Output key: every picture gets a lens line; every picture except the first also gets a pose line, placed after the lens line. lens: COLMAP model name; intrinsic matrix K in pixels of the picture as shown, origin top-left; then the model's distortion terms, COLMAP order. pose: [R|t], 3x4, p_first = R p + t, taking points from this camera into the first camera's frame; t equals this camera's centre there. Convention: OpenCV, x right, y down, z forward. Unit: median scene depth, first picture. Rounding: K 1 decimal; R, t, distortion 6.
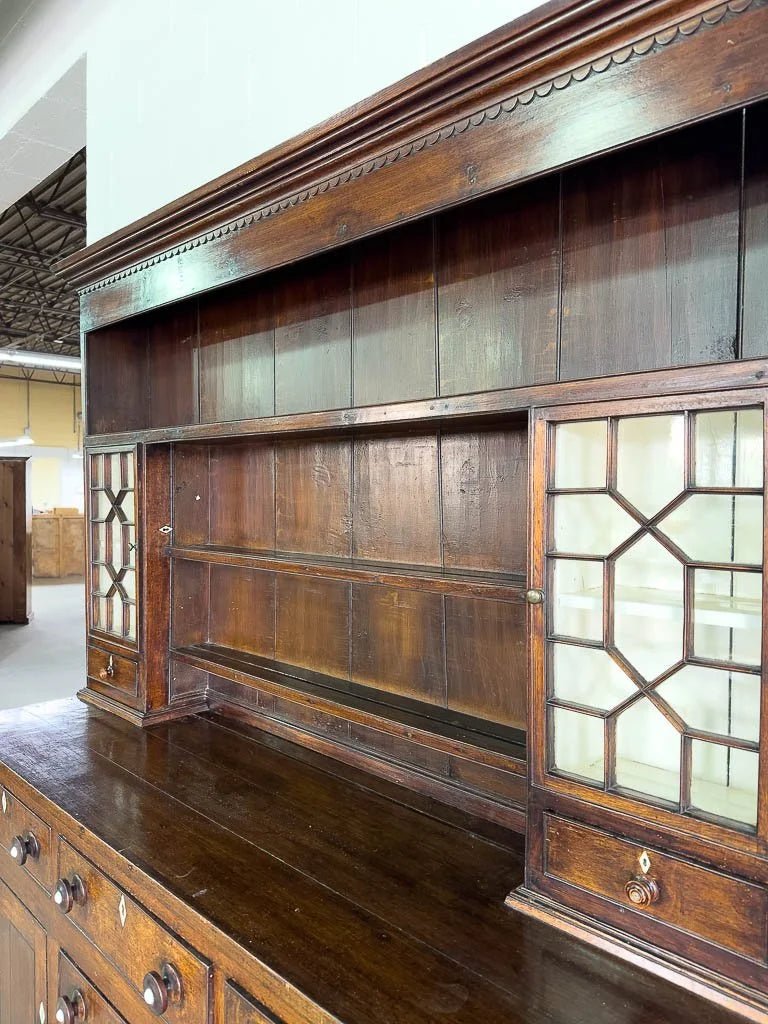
lens RADIAL K [[742.4, 0, 384.0], [0, 742.4, 512.0], [0, 0, 1]] dist [0.009629, -0.012648]
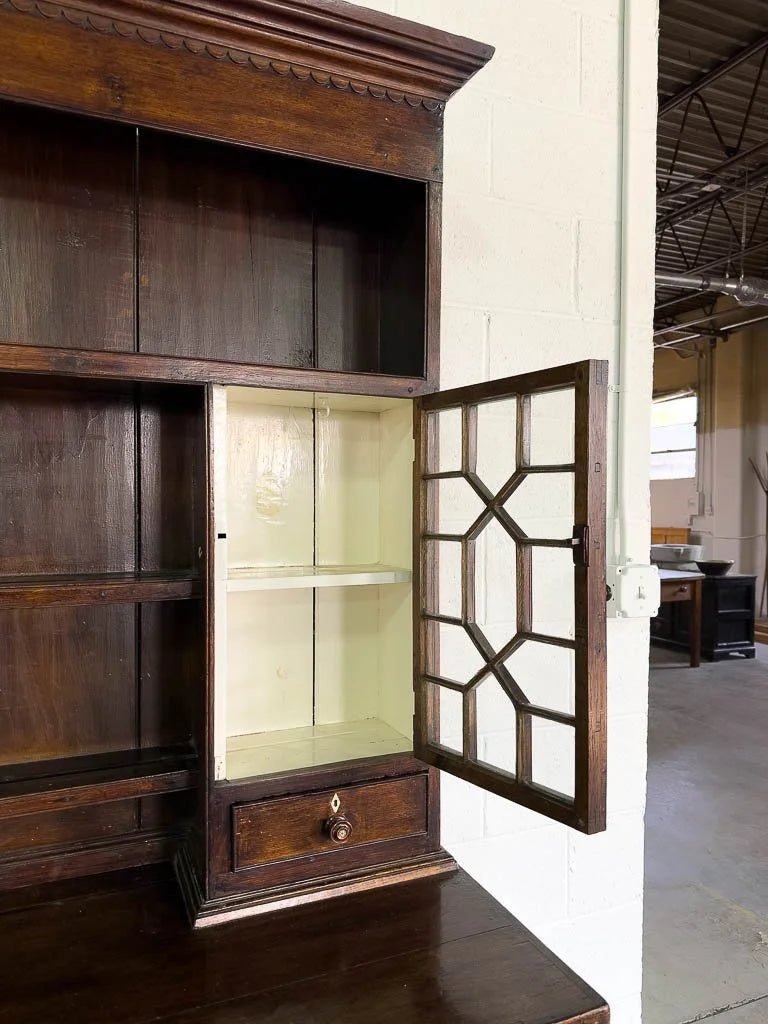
lens RADIAL K [[742.4, 0, 384.0], [0, 742.4, 512.0], [0, 0, 1]] dist [0.009629, -0.012648]
pose [[0.366153, -0.020662, 0.930325, -0.613758], [0.021738, 0.999671, 0.013647, 0.012465], [-0.930301, 0.015226, 0.366481, 0.469697]]
